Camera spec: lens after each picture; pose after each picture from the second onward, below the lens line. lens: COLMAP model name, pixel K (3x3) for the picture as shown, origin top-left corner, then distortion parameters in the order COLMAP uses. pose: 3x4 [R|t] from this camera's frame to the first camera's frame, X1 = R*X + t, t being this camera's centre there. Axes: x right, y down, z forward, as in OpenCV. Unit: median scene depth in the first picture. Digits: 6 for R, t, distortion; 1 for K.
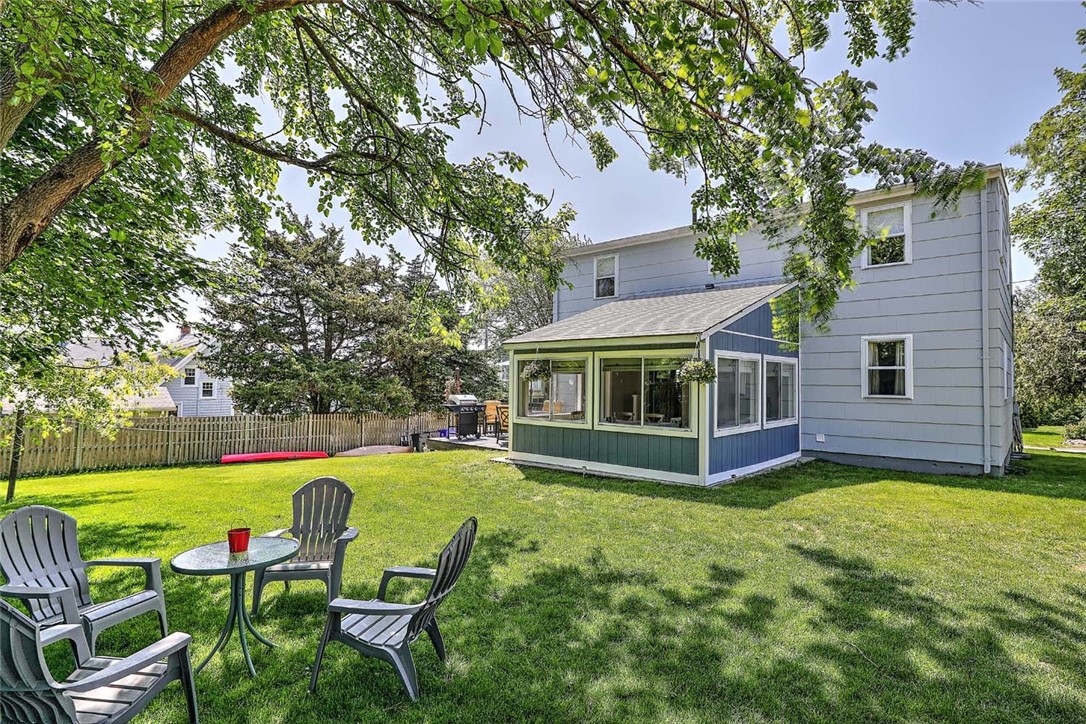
lens RADIAL K [[547.6, 0, 543.0], [0, 547.6, 362.0], [0, 0, 1]] dist [0.012350, -0.000375]
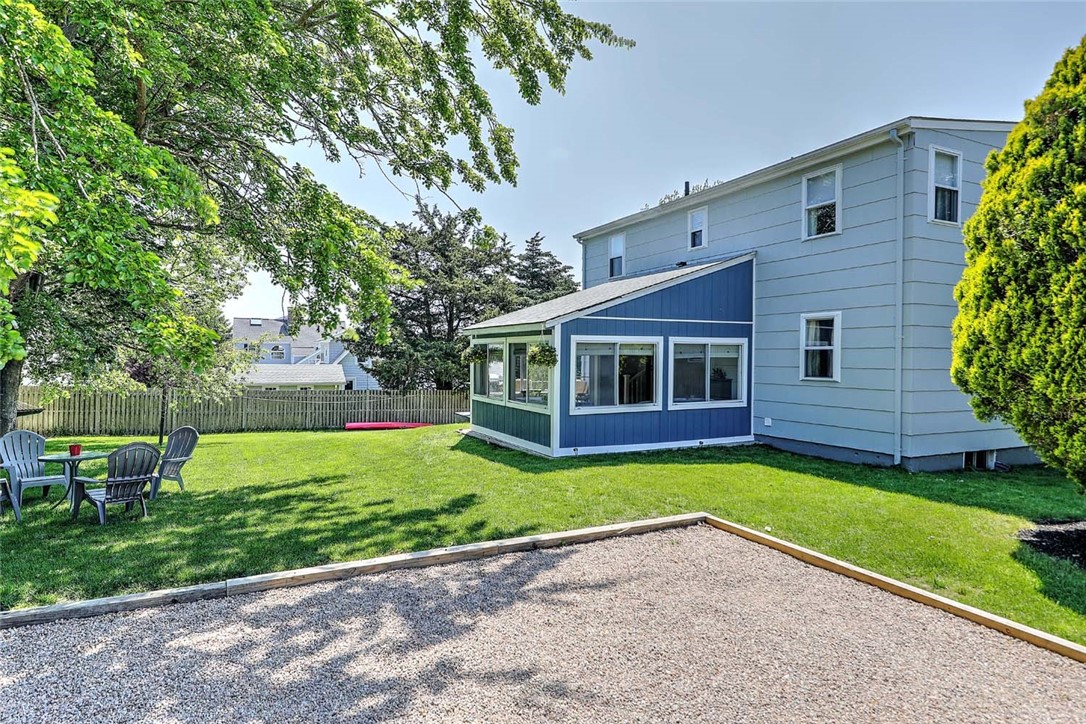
lens RADIAL K [[613.4, 0, 543.0], [0, 613.4, 362.0], [0, 0, 1]] dist [0.007216, 0.001367]
pose [[0.930833, -0.001057, -0.365444, 0.556129], [0.017172, 0.999018, 0.040851, -0.015892], [0.365042, -0.044301, 0.929936, -0.130371]]
